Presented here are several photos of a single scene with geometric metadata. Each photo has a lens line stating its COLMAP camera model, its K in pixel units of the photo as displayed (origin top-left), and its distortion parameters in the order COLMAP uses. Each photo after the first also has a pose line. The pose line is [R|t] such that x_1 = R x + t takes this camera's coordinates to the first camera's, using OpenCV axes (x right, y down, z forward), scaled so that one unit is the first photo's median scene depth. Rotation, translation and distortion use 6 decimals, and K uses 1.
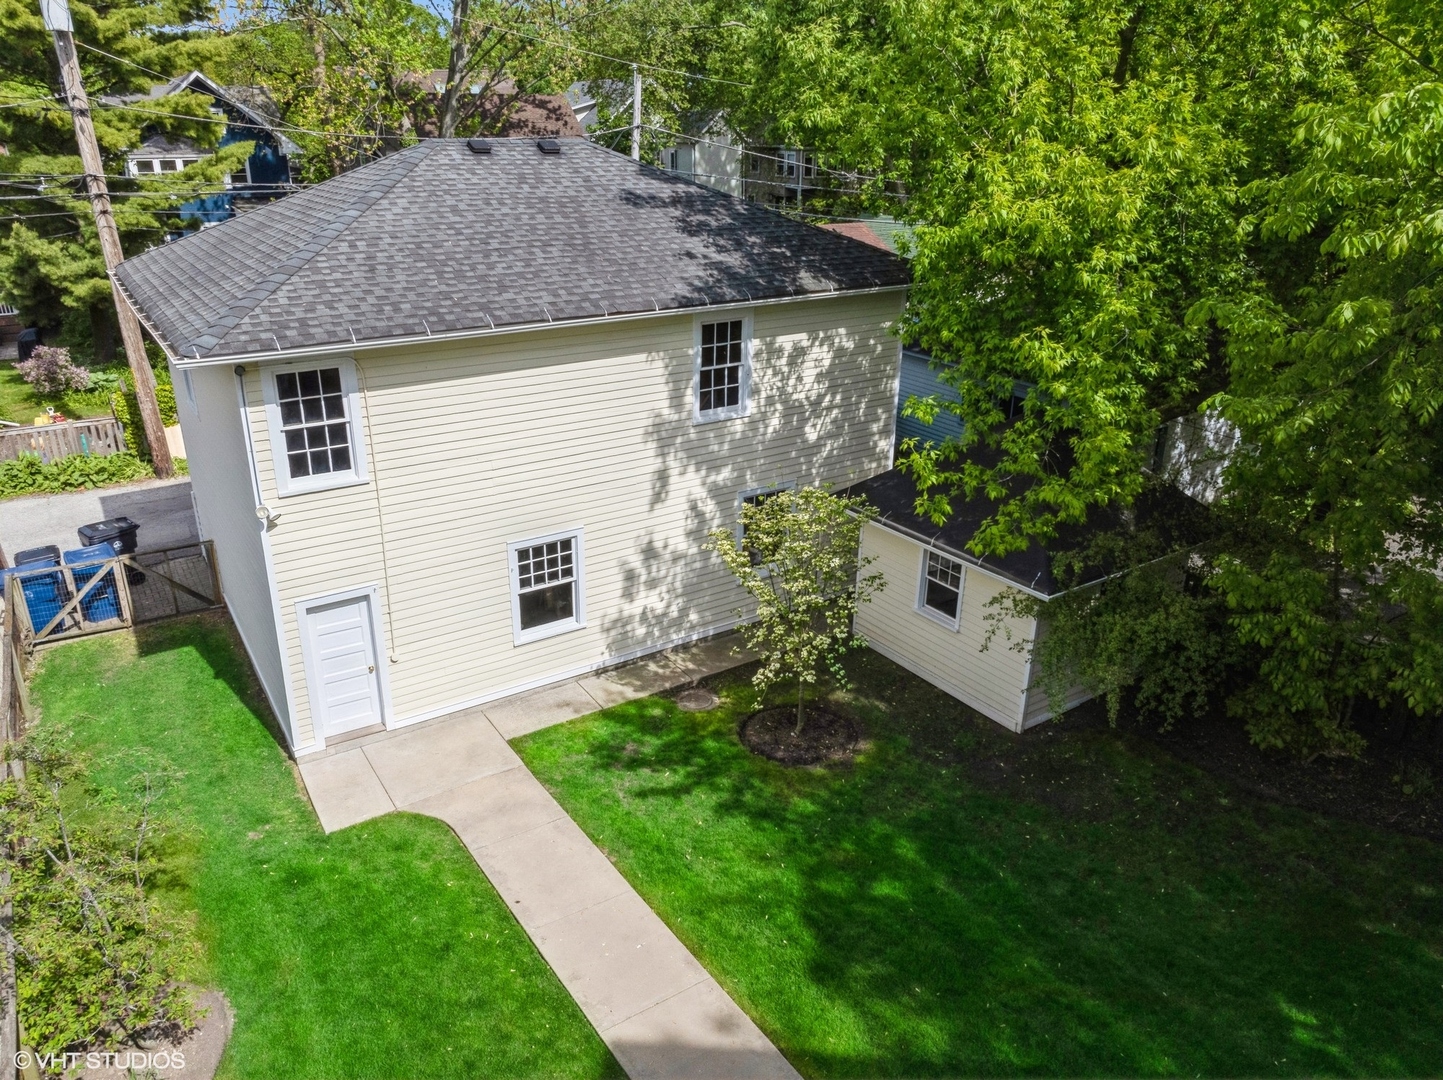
lens RADIAL K [[1019.6, 0, 715.1], [0, 1019.6, 540.9], [0, 0, 1]] dist [-0.026721, -0.000505]
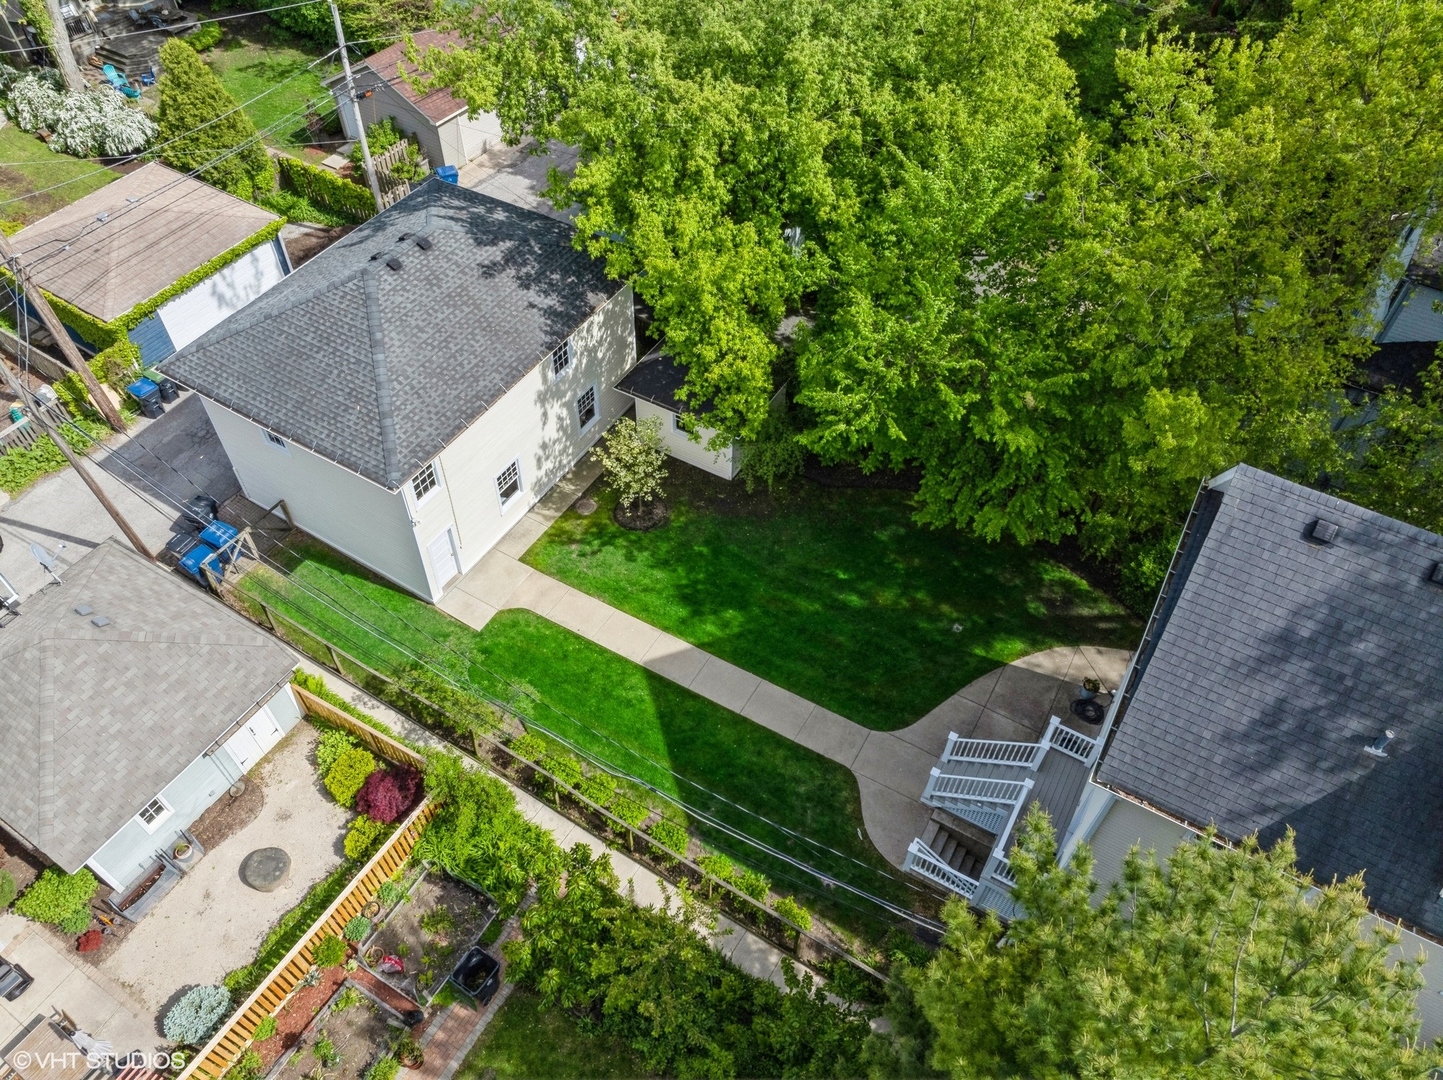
lens RADIAL K [[1019.6, 0, 720.7], [0, 1019.6, 536.8], [0, 0, 1]] dist [-0.026721, -0.000505]
pose [[0.904537, -0.328127, 0.272298, -0.364019], [0.167922, 0.861122, 0.479866, -0.756387], [-0.391939, -0.388332, 0.834016, -0.887448]]
